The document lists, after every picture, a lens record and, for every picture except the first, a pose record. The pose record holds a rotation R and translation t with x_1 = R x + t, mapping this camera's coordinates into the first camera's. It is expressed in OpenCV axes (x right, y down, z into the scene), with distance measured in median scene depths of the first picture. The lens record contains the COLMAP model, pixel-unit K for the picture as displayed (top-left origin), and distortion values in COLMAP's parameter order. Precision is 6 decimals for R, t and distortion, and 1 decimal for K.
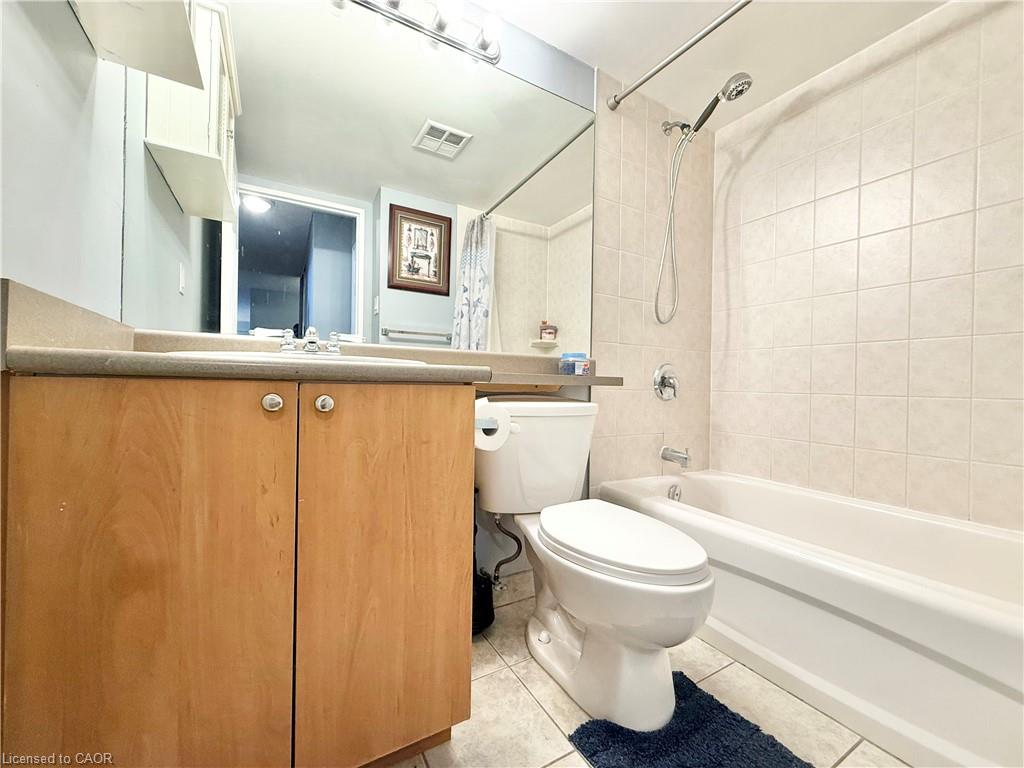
lens RADIAL K [[408.3, 0, 510.5], [0, 408.3, 385.2], [0, 0, 1]] dist [-0.000723, 0.000391]
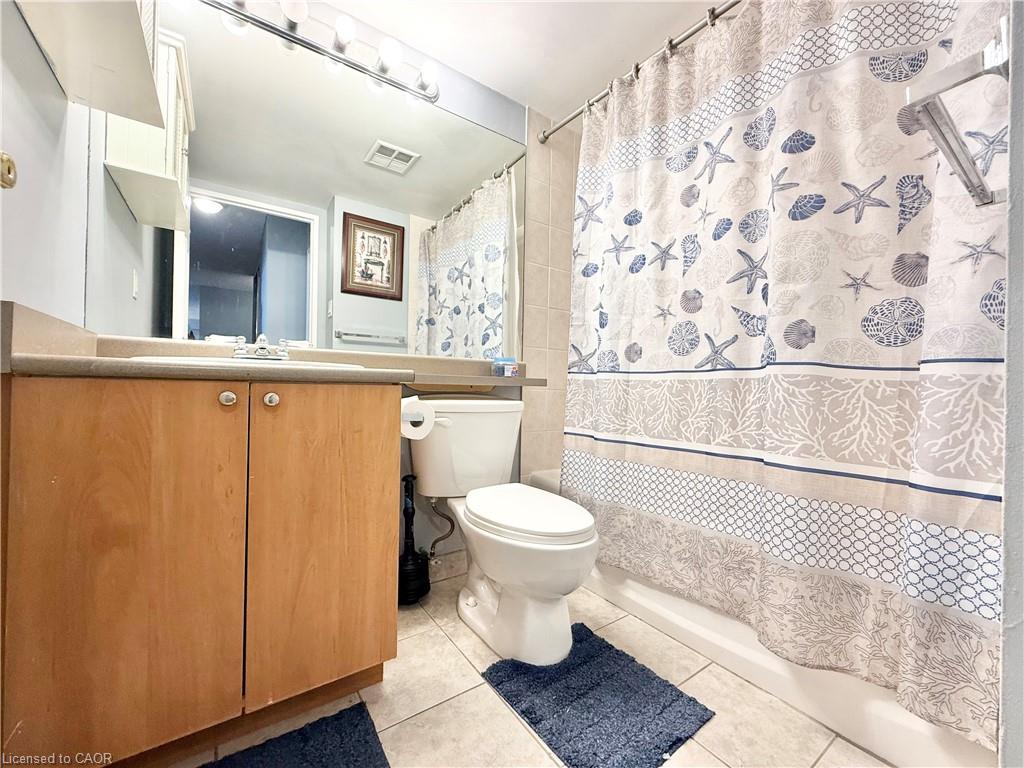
lens RADIAL K [[408.3, 0, 510.5], [0, 408.3, 385.2], [0, 0, 1]] dist [-0.000723, 0.000391]
pose [[0.996305, 0.002200, 0.085856, 0.089619], [-0.001993, 0.999995, -0.002499, 0.001682], [-0.085861, 0.002319, 0.996304, -0.166450]]
